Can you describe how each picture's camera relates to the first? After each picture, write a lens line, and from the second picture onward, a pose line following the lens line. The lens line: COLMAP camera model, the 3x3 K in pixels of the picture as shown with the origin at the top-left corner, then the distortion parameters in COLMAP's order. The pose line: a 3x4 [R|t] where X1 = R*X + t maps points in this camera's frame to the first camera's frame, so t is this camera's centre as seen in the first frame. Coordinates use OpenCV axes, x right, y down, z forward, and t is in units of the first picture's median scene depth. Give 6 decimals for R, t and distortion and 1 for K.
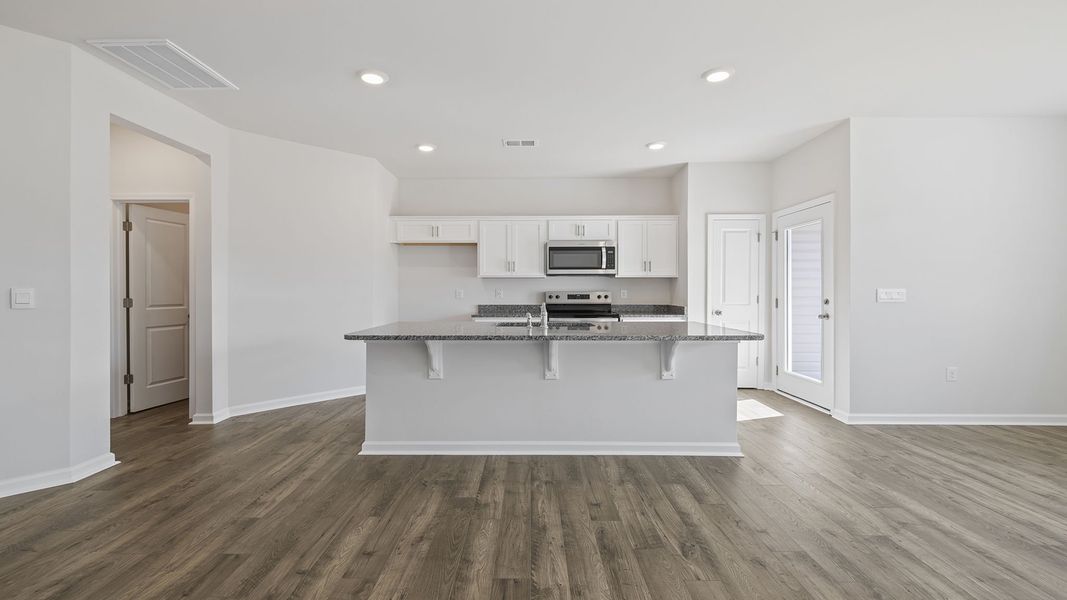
lens RADIAL K [[453.1, 0, 526.0], [0, 453.1, 285.8], [0, 0, 1]] dist [0.000827, 0.000451]
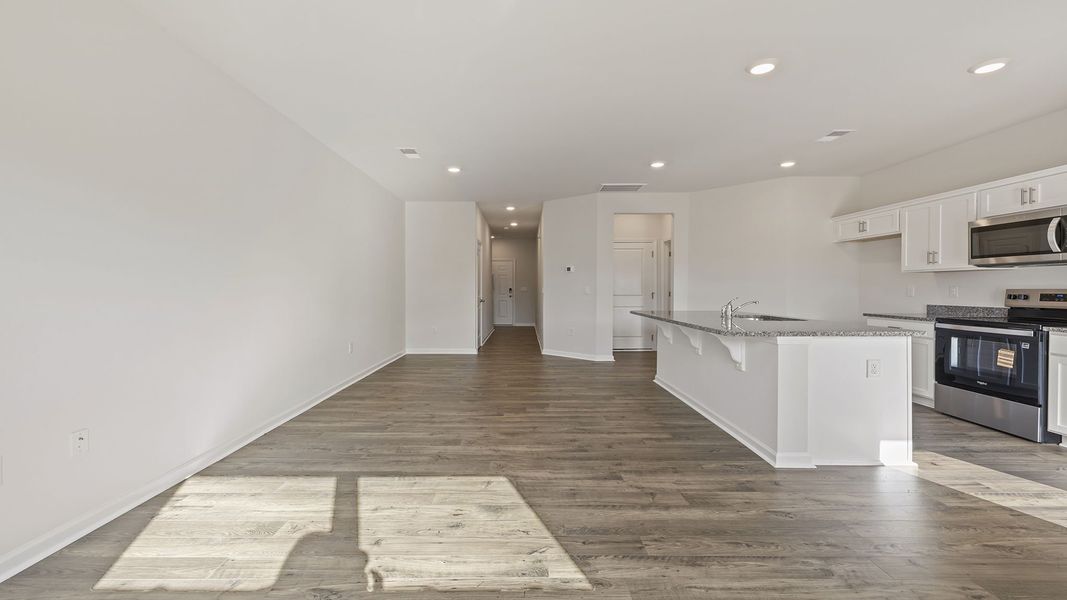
lens RADIAL K [[453.1, 0, 529.7], [0, 453.1, 293.7], [0, 0, 1]] dist [0.000827, 0.000451]
pose [[0.024157, 0.012708, -0.999627, 0.760434], [0.011261, 0.999852, 0.012983, 0.002707], [0.999645, -0.011571, 0.024010, 0.263457]]
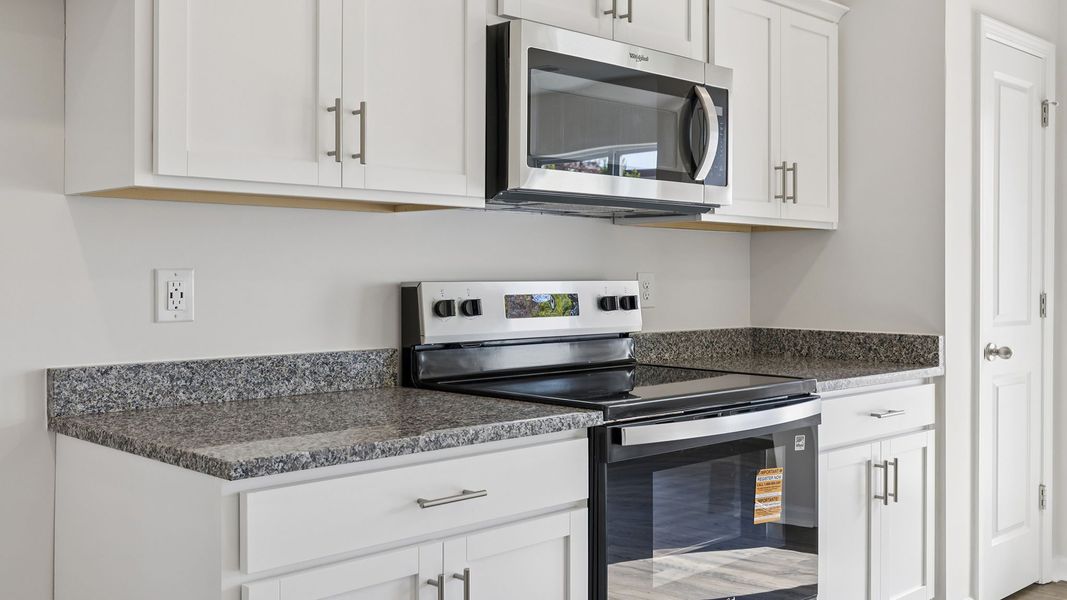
lens RADIAL K [[1050.9, 0, 528.2], [0, 1050.9, 290.9], [0, 0, 1]] dist [0.006318, 0.000000]
pose [[0.694850, -0.008061, 0.719110, -0.264842], [-0.012476, 0.999652, 0.023261, 0.005650], [-0.719046, -0.025134, 0.694507, 0.684059]]
